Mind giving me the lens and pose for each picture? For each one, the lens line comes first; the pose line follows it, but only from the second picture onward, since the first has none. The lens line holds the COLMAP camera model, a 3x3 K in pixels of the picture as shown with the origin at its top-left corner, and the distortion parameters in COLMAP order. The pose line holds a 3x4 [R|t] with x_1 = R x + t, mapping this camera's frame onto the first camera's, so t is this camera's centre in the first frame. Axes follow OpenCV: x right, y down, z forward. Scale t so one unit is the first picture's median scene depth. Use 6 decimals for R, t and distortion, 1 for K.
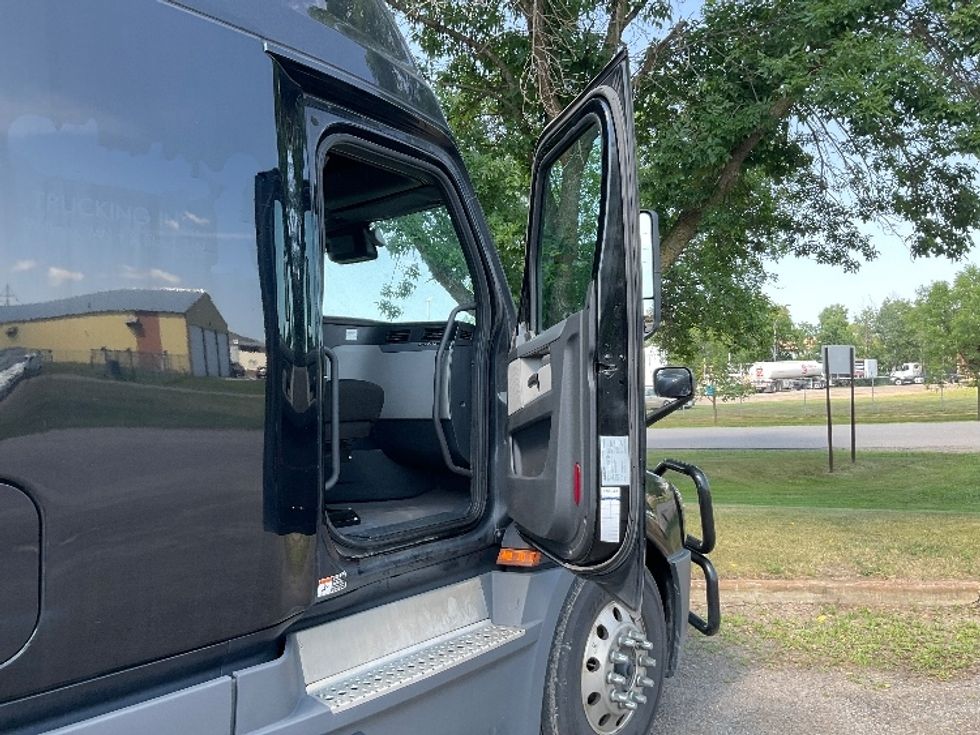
lens RADIAL K [[790.2, 0, 490.0], [0, 790.2, 367.5], [0, 0, 1]] dist [0.020554, -0.000375]
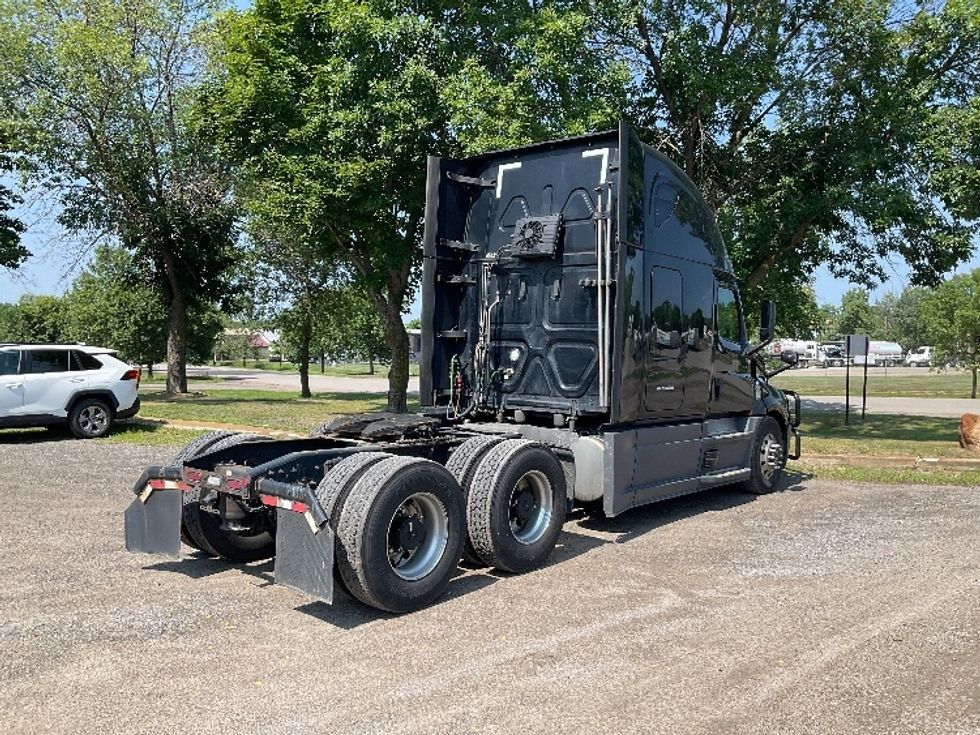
lens RADIAL K [[790.2, 0, 490.0], [0, 790.2, 367.5], [0, 0, 1]] dist [0.020554, -0.000375]
pose [[0.998963, 0.037022, -0.026506, -0.230097], [-0.035886, 0.998469, 0.042103, -0.008625], [0.028024, -0.041108, 0.998762, -0.551648]]
